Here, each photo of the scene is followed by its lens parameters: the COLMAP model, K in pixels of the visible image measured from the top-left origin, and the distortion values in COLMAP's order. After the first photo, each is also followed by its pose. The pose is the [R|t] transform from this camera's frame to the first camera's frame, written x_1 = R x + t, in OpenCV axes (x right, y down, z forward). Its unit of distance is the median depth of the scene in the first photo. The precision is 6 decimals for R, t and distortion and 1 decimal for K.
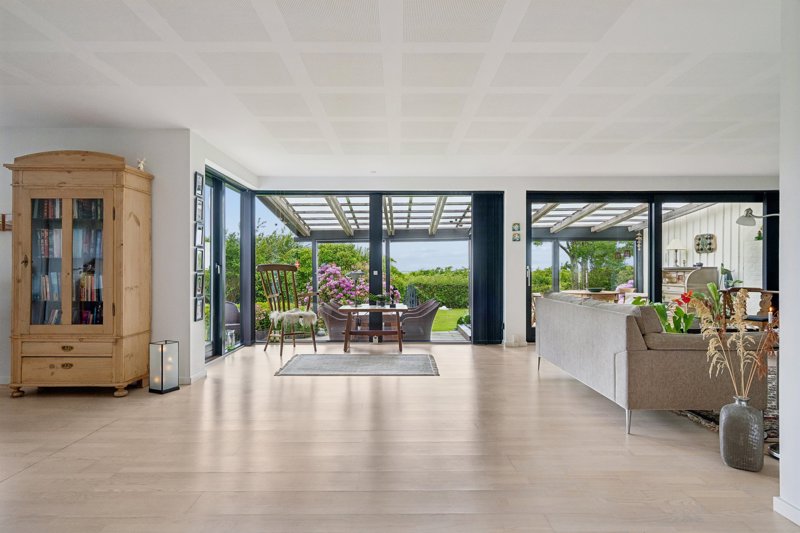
lens RADIAL K [[456.2, 0, 400.2], [0, 456.2, 274.7], [0, 0, 1]] dist [0.000180, -0.000375]
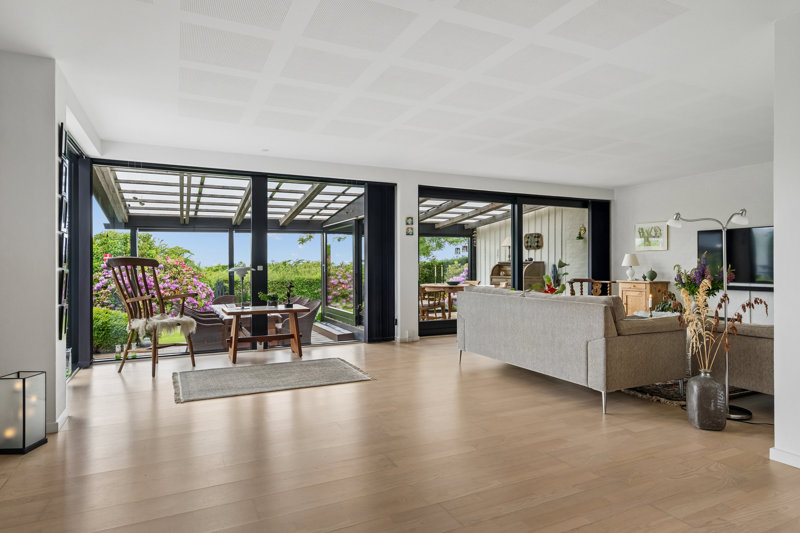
lens RADIAL K [[466.9, 0, 400.0], [0, 466.9, 266.5], [0, 0, 1]] dist [-0.000674, -0.000115]
pose [[0.899338, -0.003804, 0.437237, -0.203334], [0.006423, 0.999969, -0.004513, -0.001200], [-0.437206, 0.006867, 0.899335, 0.097649]]
